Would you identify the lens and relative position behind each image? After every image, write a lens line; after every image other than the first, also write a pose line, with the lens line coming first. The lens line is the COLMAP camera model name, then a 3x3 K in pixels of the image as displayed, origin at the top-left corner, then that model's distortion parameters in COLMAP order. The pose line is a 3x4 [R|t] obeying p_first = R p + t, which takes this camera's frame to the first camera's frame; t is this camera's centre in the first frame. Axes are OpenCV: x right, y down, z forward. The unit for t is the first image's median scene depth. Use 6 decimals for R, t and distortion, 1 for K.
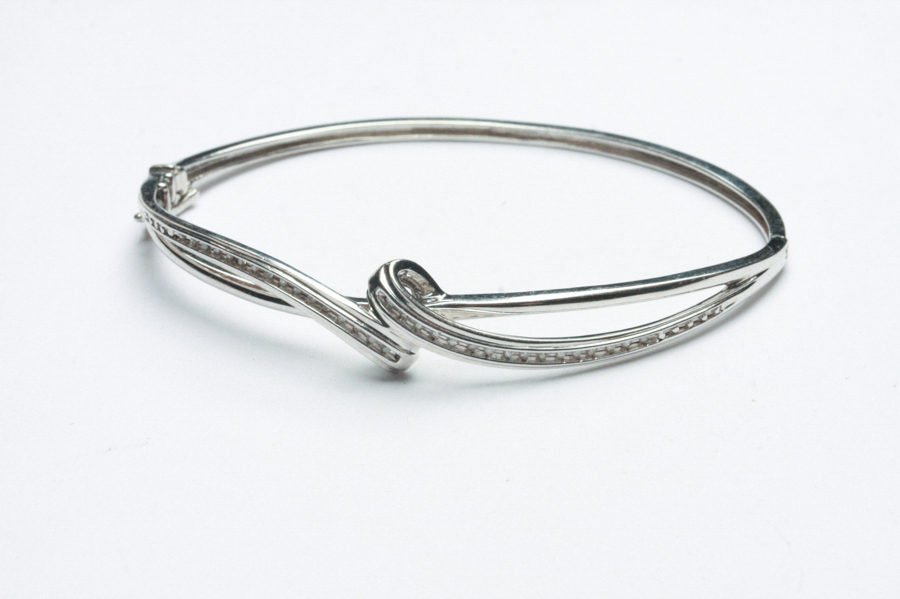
lens RADIAL K [[2614.8, 0, 450.0], [0, 2614.8, 299.5], [0, 0, 1]] dist [0.006330, -1.361298]
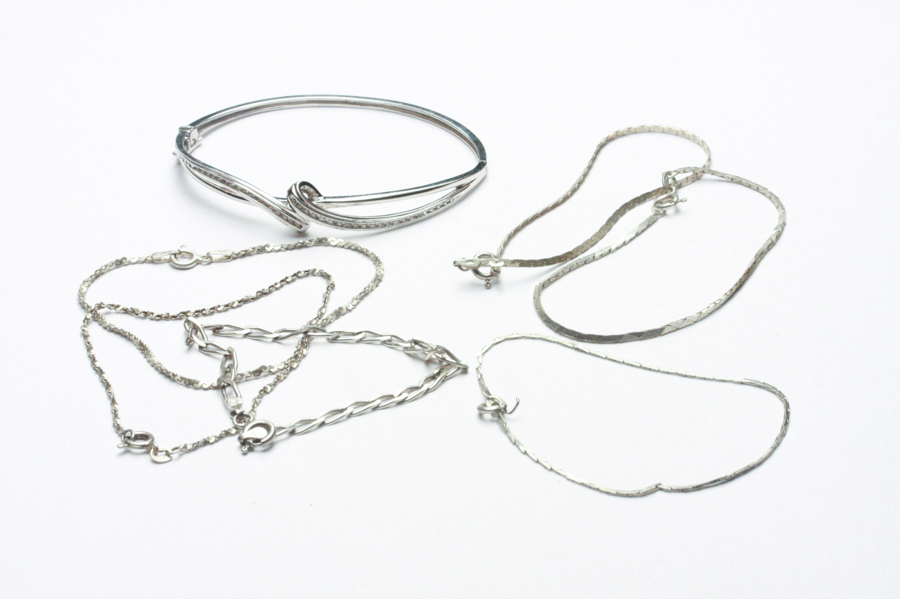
lens RADIAL K [[2614.8, 0, 450.0], [0, 2614.8, 299.5], [0, 0, 1]] dist [0.006330, -1.361298]
pose [[0.999537, -0.017806, 0.024687, 0.046411], [0.014304, 0.990689, 0.135394, -0.200711], [-0.026868, -0.134978, 0.990484, -1.102467]]
